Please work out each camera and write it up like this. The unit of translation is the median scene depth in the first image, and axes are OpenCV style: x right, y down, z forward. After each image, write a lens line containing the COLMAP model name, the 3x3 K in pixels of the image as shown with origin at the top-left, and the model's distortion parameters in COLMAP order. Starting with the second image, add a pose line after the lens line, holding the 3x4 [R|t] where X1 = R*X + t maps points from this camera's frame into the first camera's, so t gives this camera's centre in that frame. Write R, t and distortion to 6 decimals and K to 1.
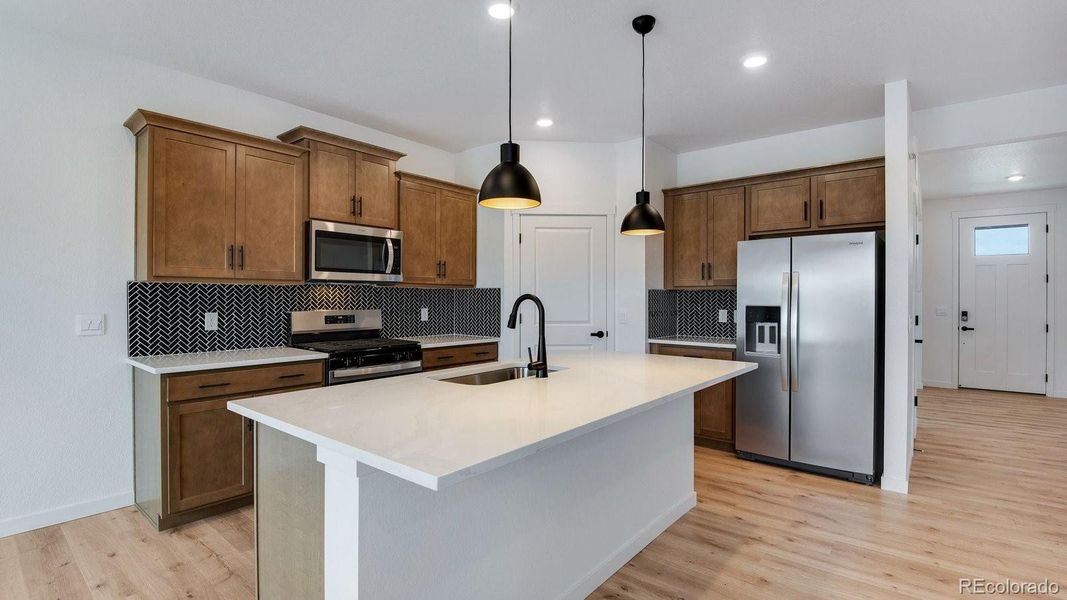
lens RADIAL K [[483.3, 0, 533.5], [0, 483.3, 300.0], [0, 0, 1]] dist [0.002252, -0.000583]
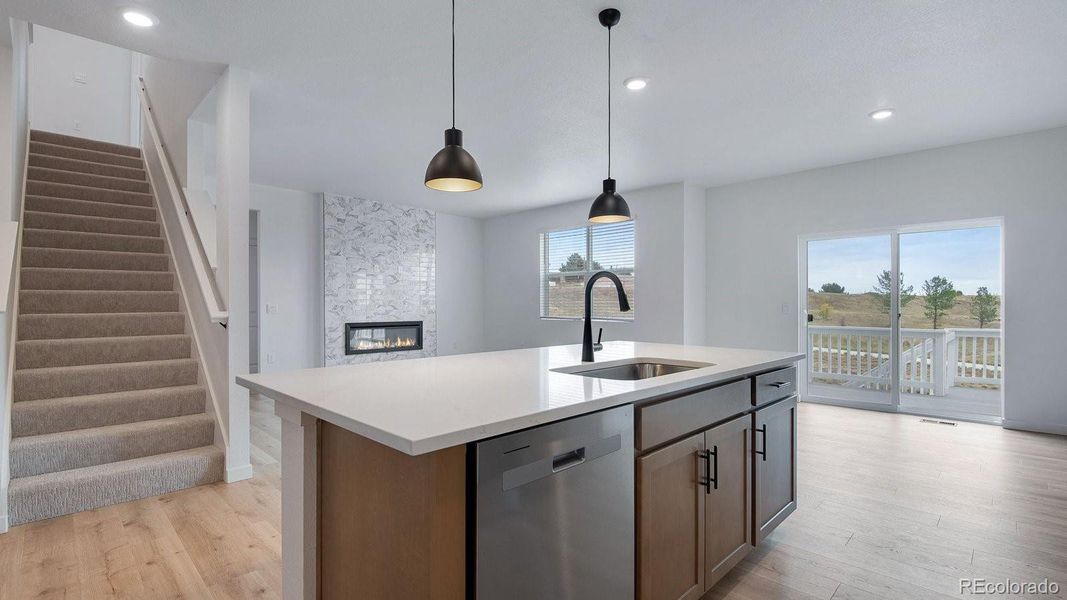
lens RADIAL K [[499.5, 0, 525.4], [0, 499.5, 303.8], [0, 0, 1]] dist [0.000247, -0.000384]
pose [[-0.994163, -0.004004, 0.107816, 0.018317], [-0.002992, 0.999950, 0.009554, 0.020091], [-0.107848, 0.009176, -0.994125, 1.308399]]
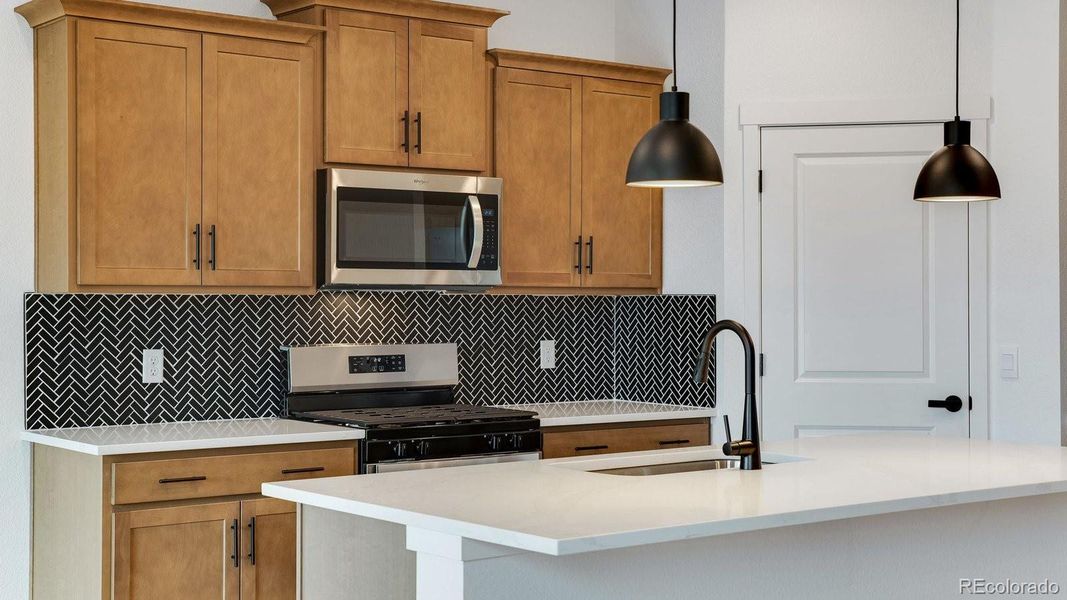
lens RADIAL K [[1528.4, 0, 561.8], [0, 1528.4, 298.8], [0, 0, 1]] dist [-0.028170, 1.138379]
pose [[0.977006, -0.001956, -0.213204, 0.117565], [0.000899, 0.999987, -0.005054, -0.018700], [0.213211, 0.004746, 0.976995, -0.500852]]
